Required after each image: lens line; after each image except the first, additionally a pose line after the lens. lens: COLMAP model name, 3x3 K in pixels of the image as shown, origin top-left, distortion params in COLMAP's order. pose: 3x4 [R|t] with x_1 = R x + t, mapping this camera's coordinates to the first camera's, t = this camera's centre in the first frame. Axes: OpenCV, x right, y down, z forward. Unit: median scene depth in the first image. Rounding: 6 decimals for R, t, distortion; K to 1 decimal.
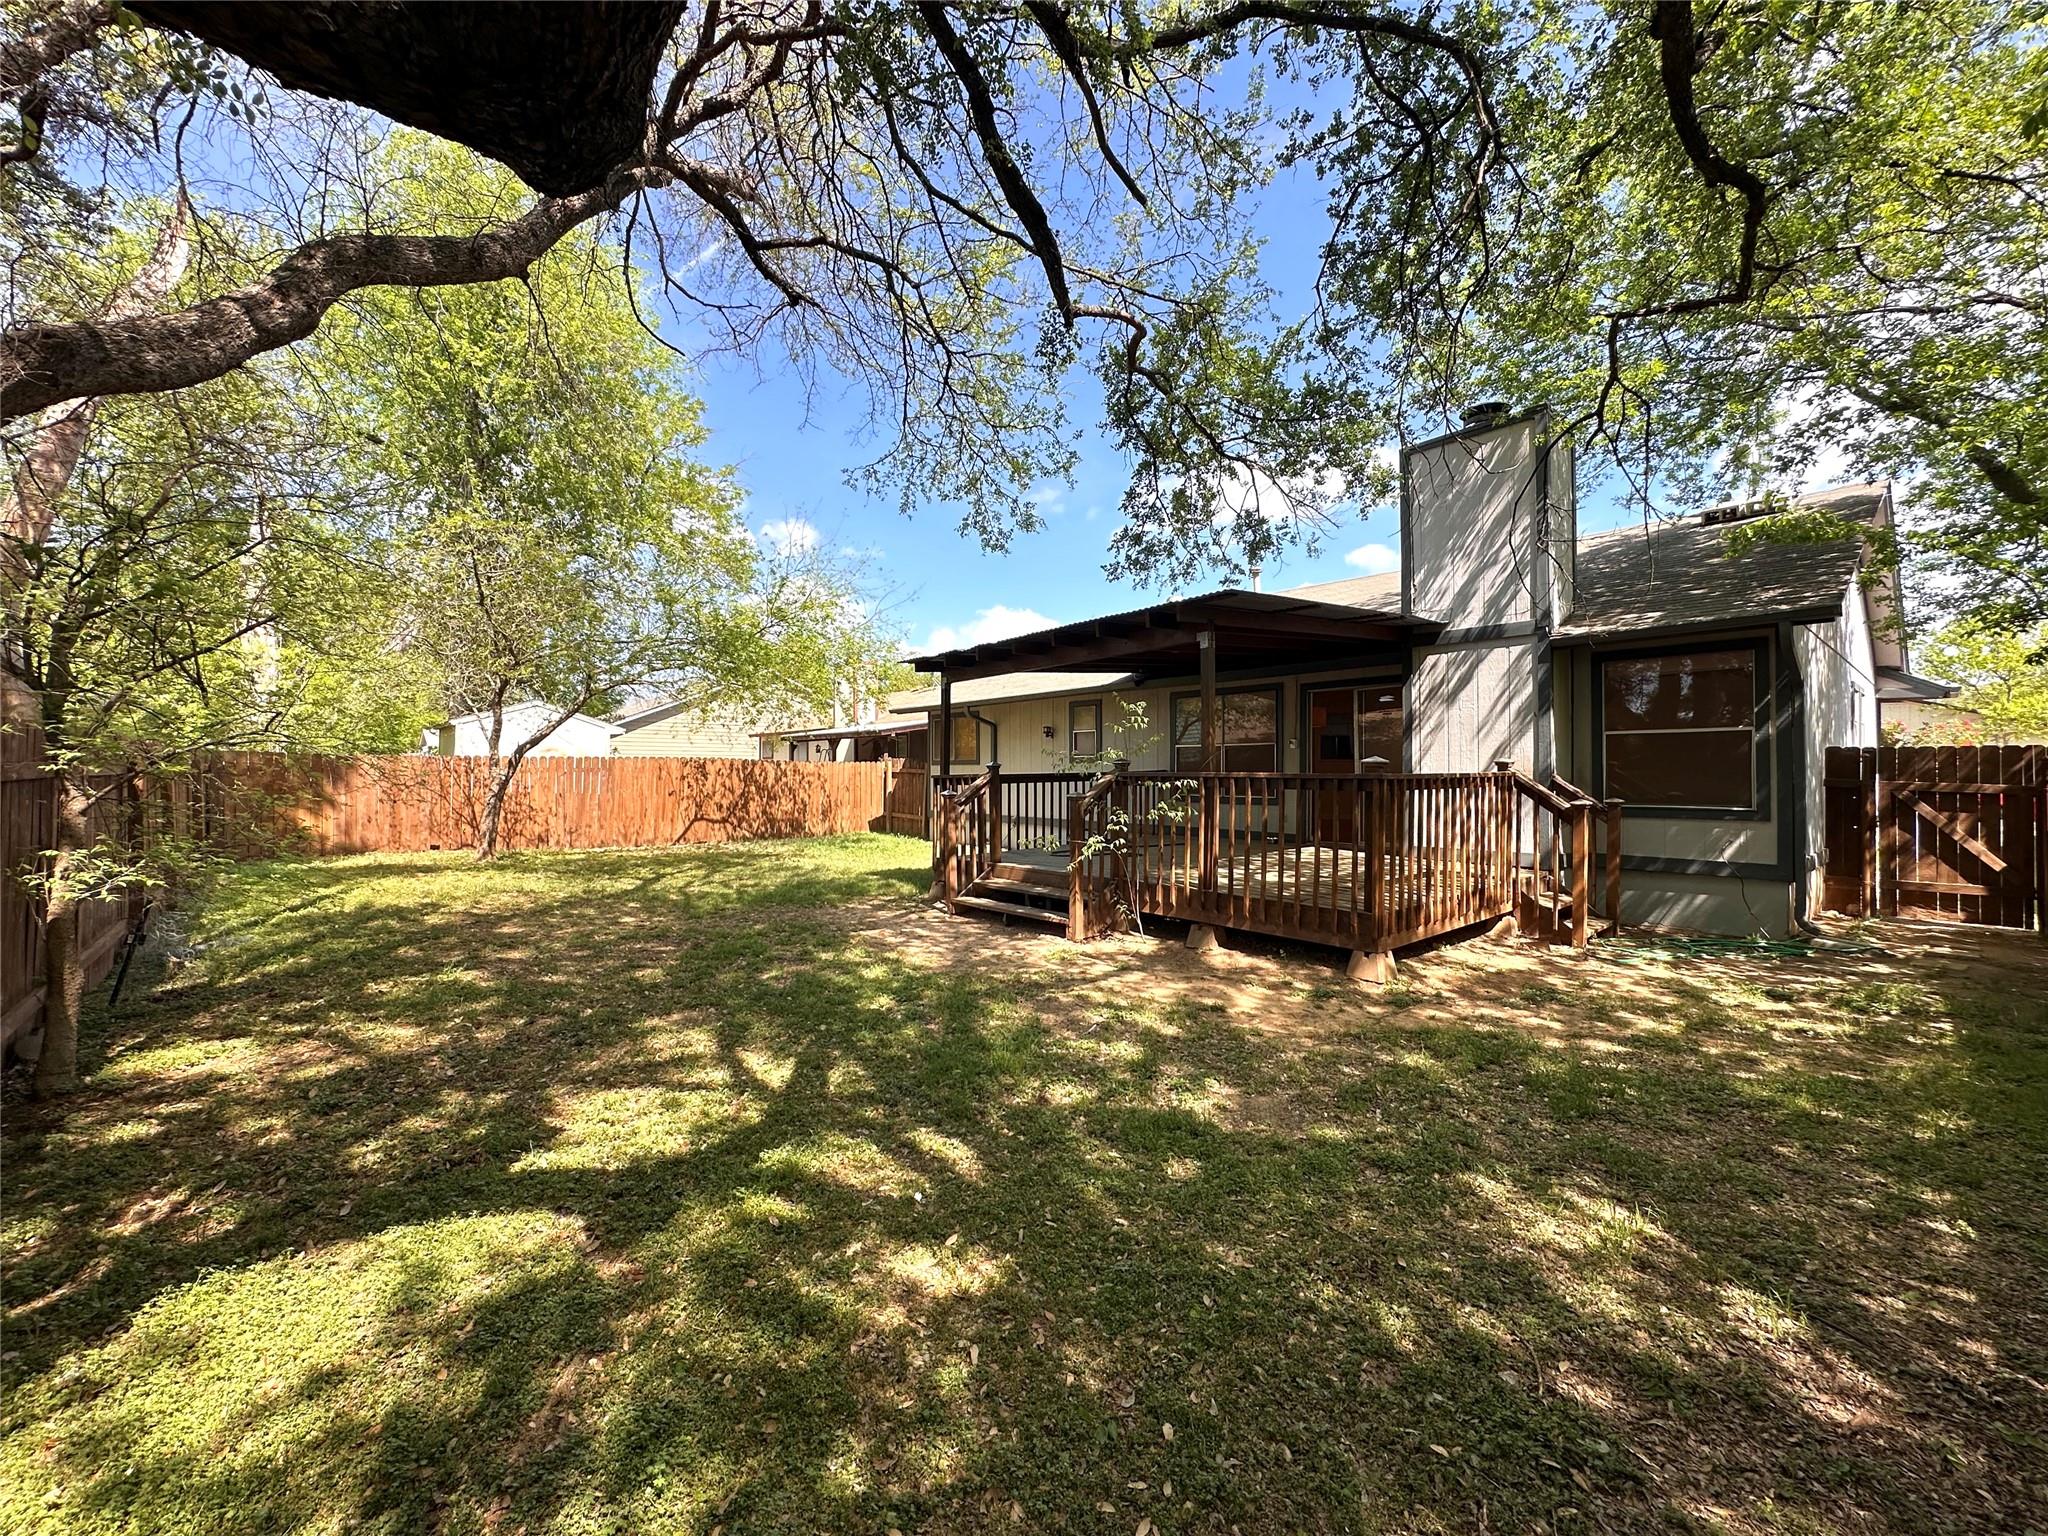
lens RADIAL K [[819.9, 0, 1027.1], [0, 819.9, 767.4], [0, 0, 1]] dist [-0.002084, 0.000306]
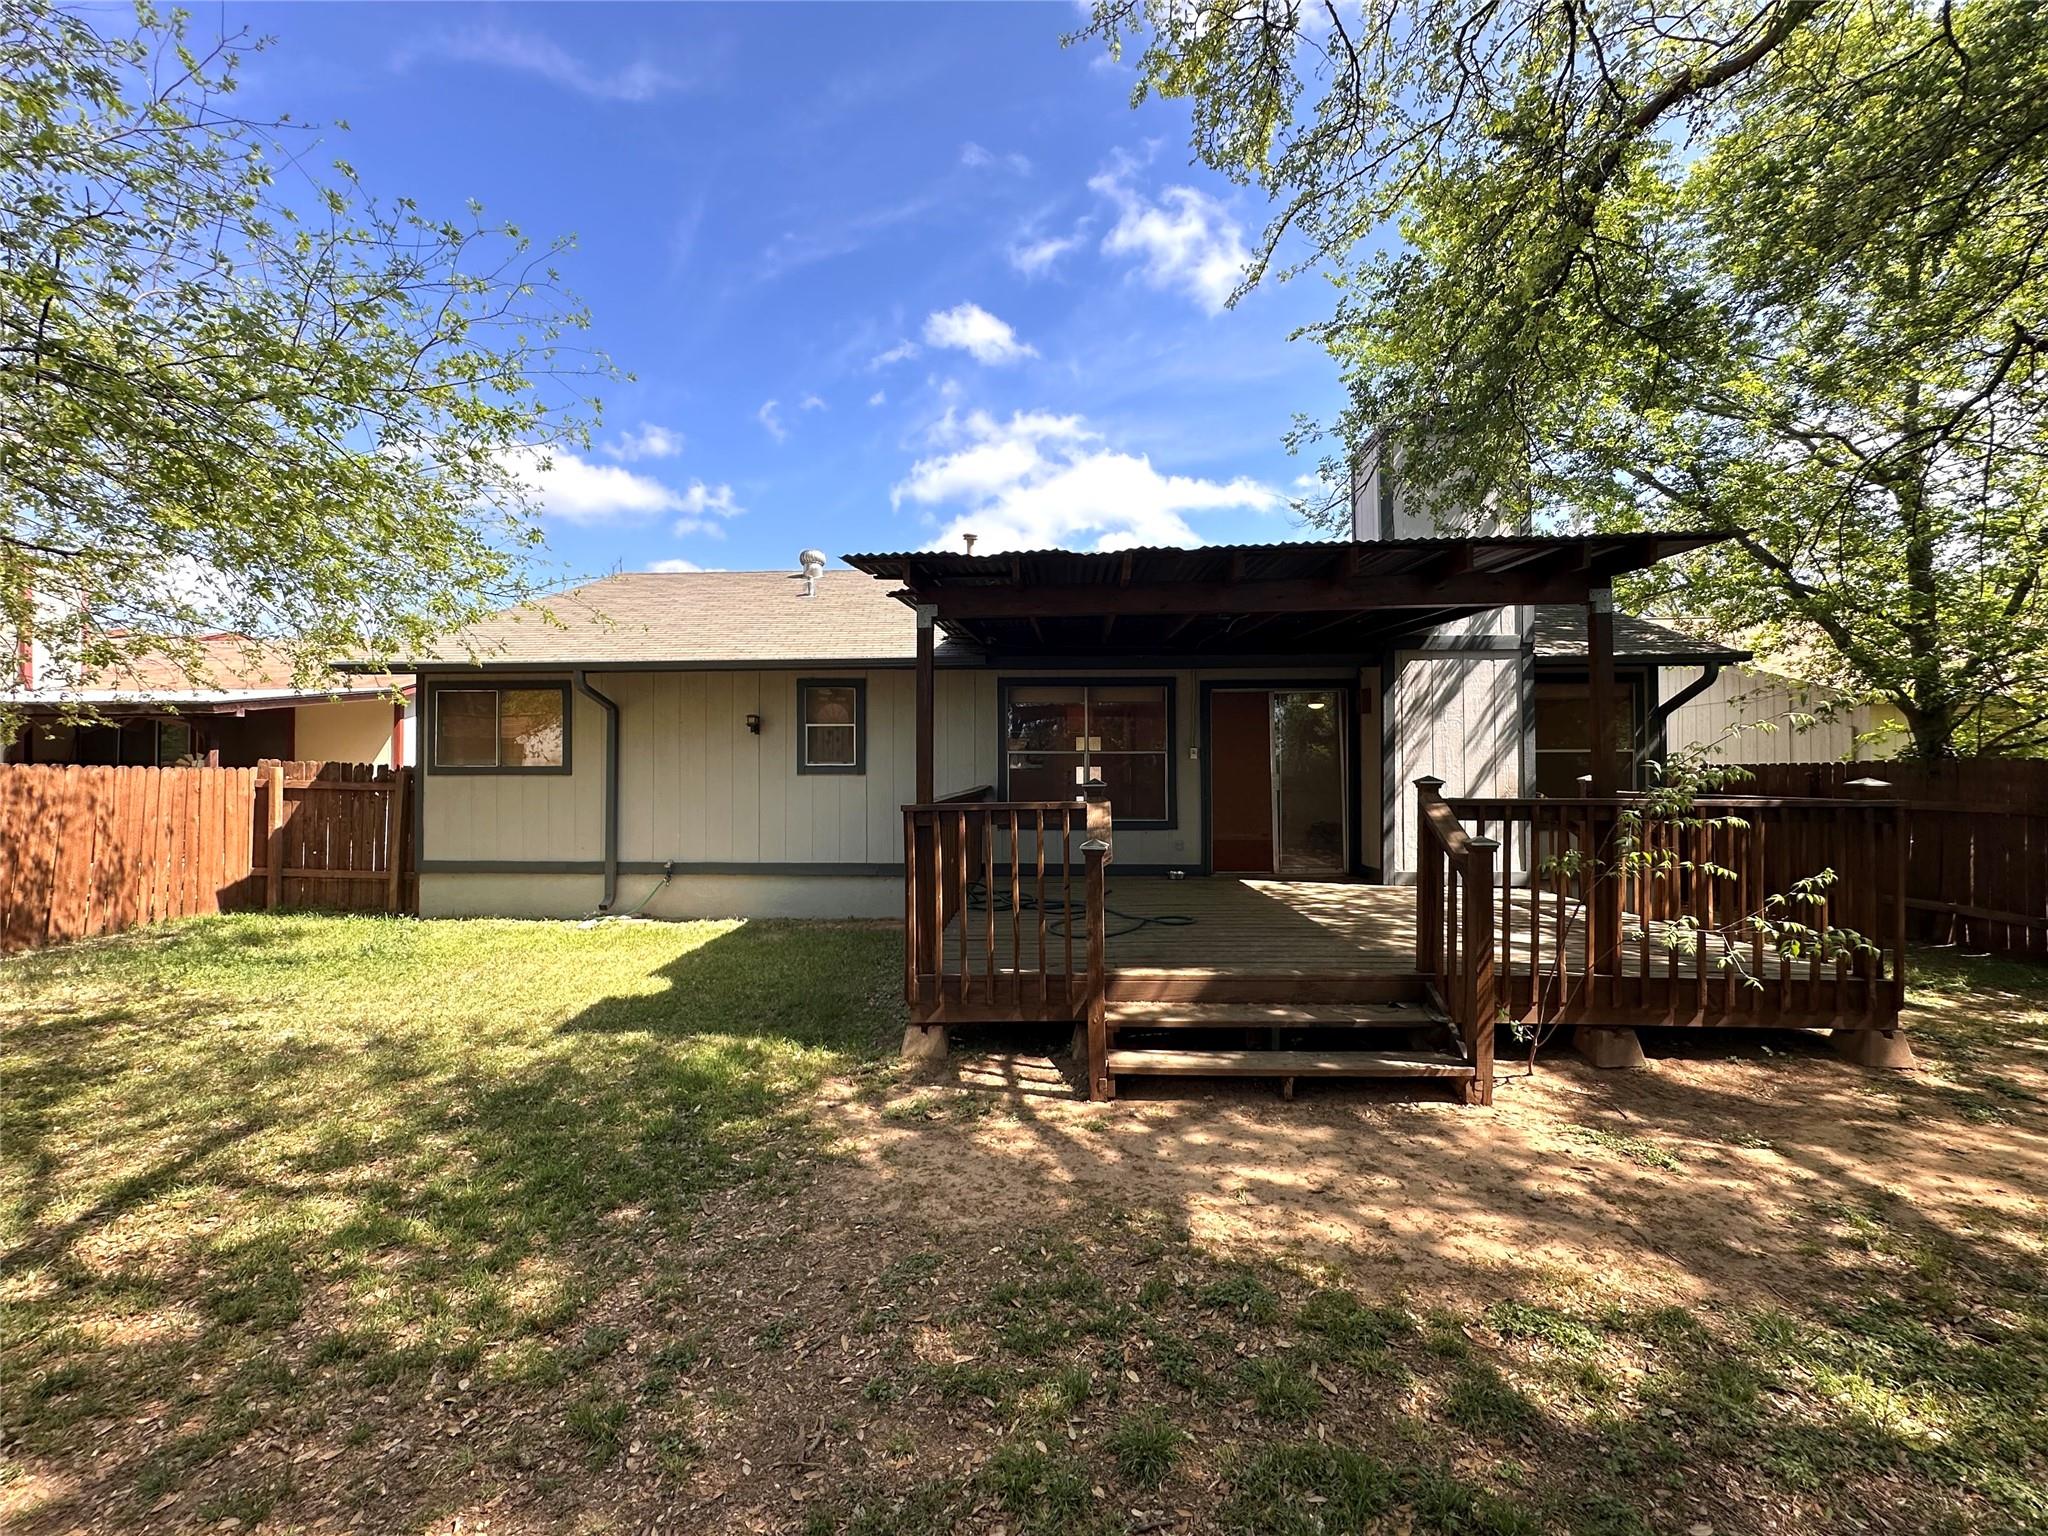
lens RADIAL K [[819.9, 0, 1027.1], [0, 819.9, 767.4], [0, 0, 1]] dist [-0.002084, 0.000306]
pose [[0.687964, 0.000290, 0.725745, -0.453512], [-0.003929, 0.999987, 0.003324, -0.022117], [-0.725734, -0.005138, 0.687956, 0.690045]]
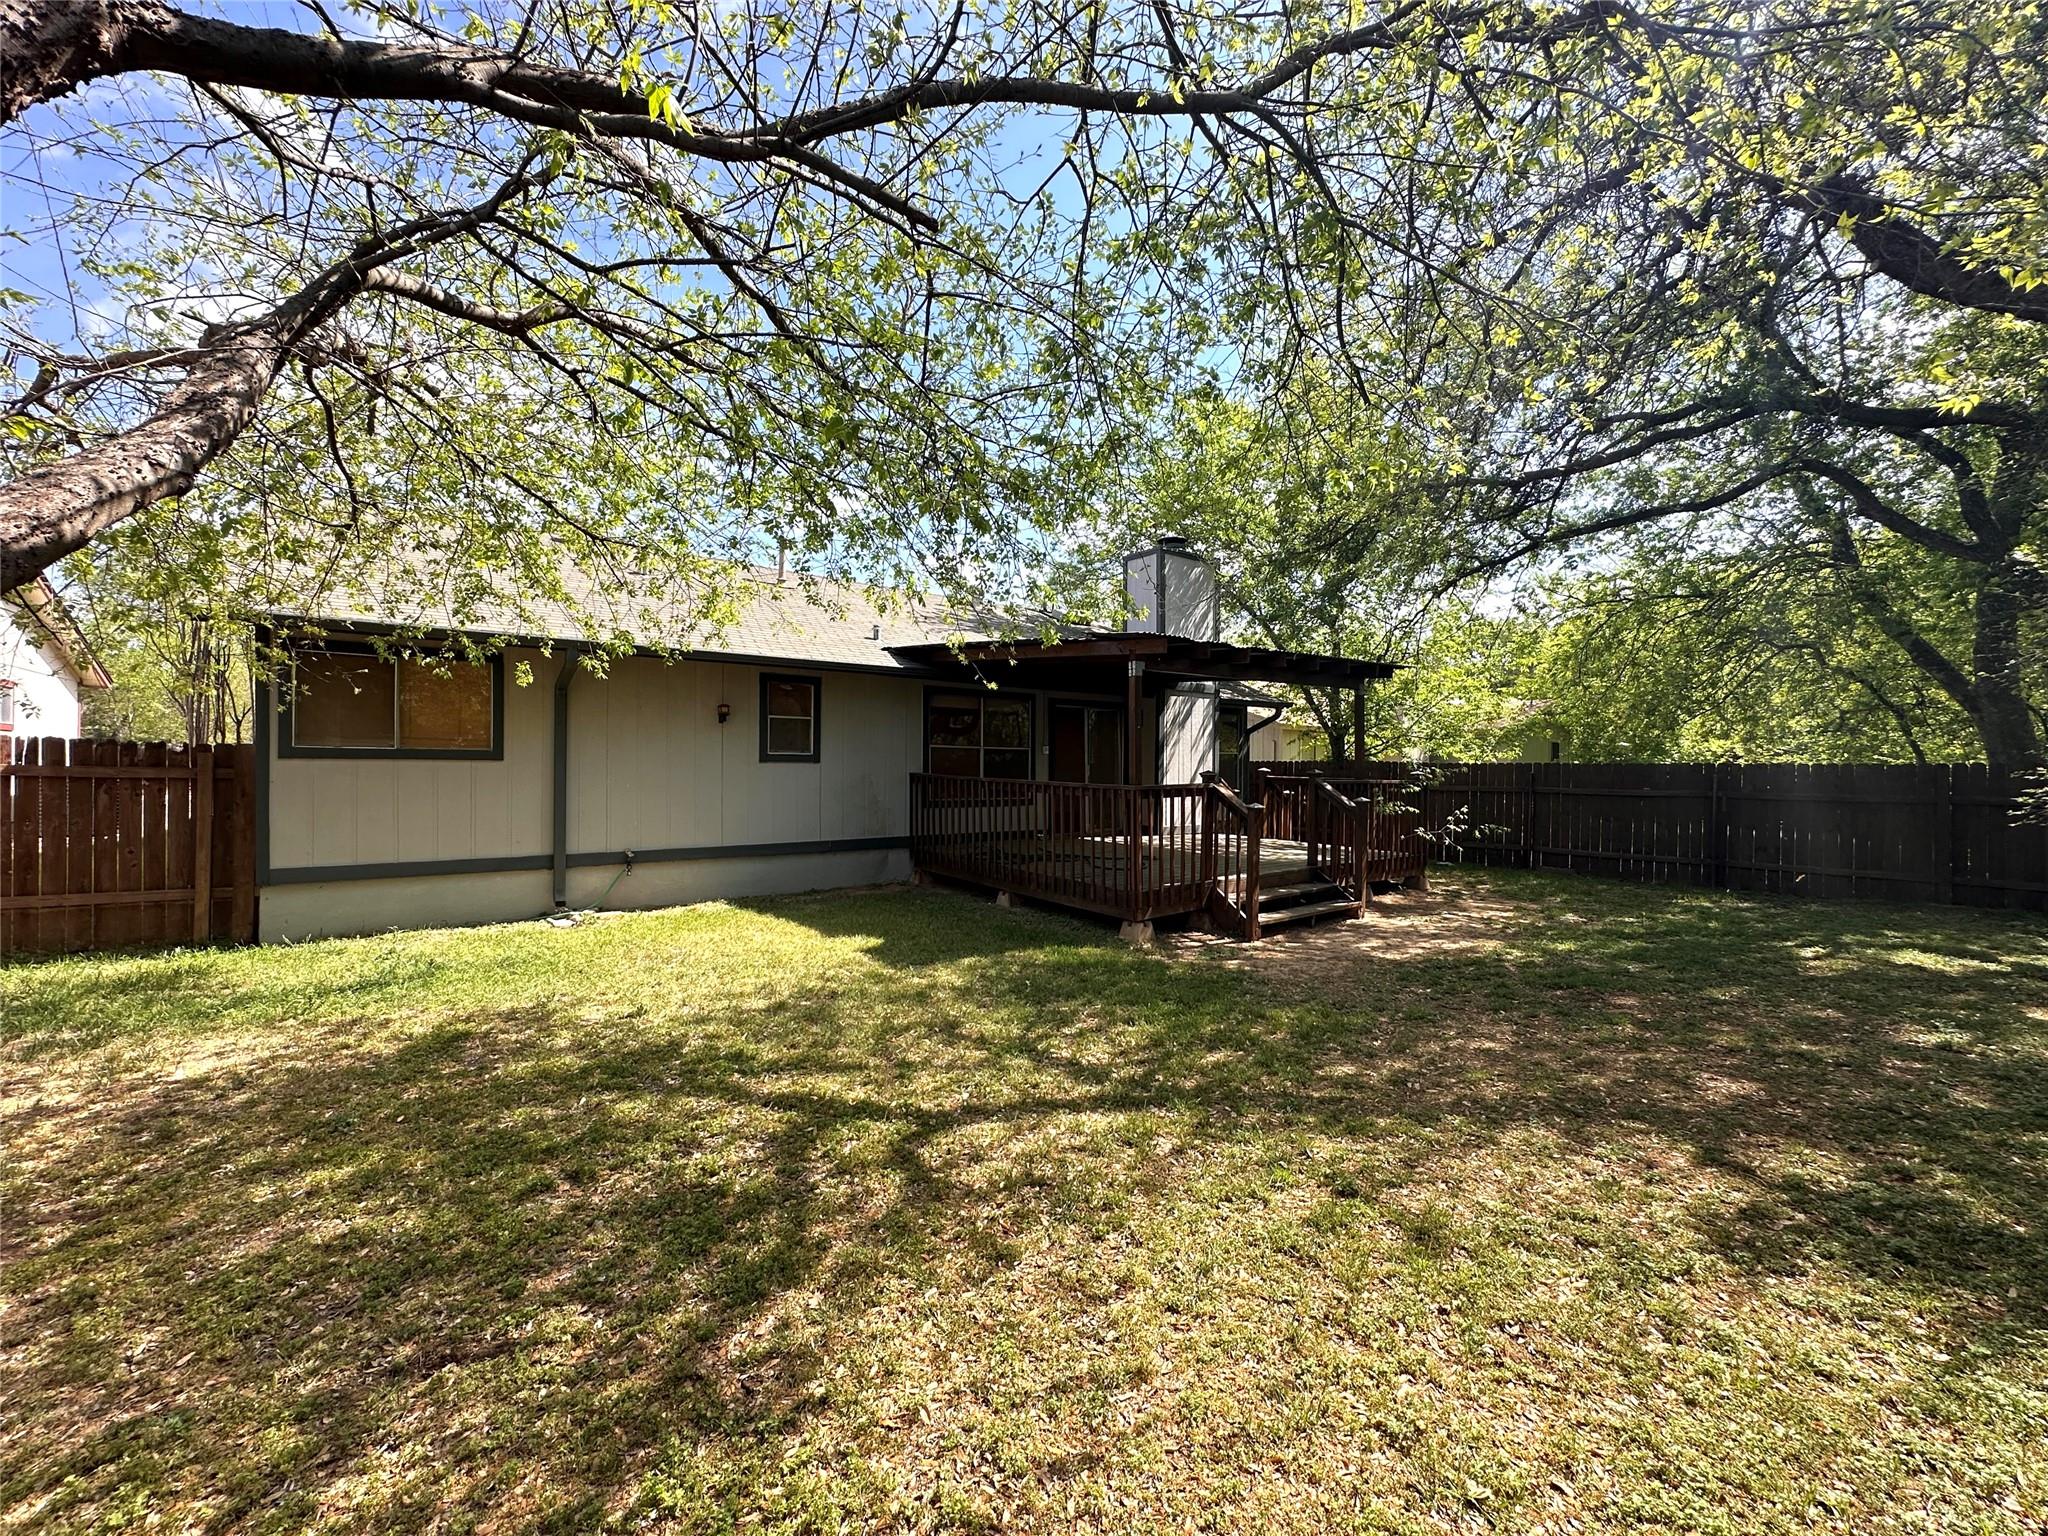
lens RADIAL K [[819.9, 0, 1027.1], [0, 819.9, 767.4], [0, 0, 1]] dist [-0.002084, 0.000306]
pose [[0.049616, -0.009686, 0.998721, -0.977558], [-0.021966, 0.999701, 0.010787, -0.021320], [-0.998527, -0.022473, 0.049388, 1.184346]]
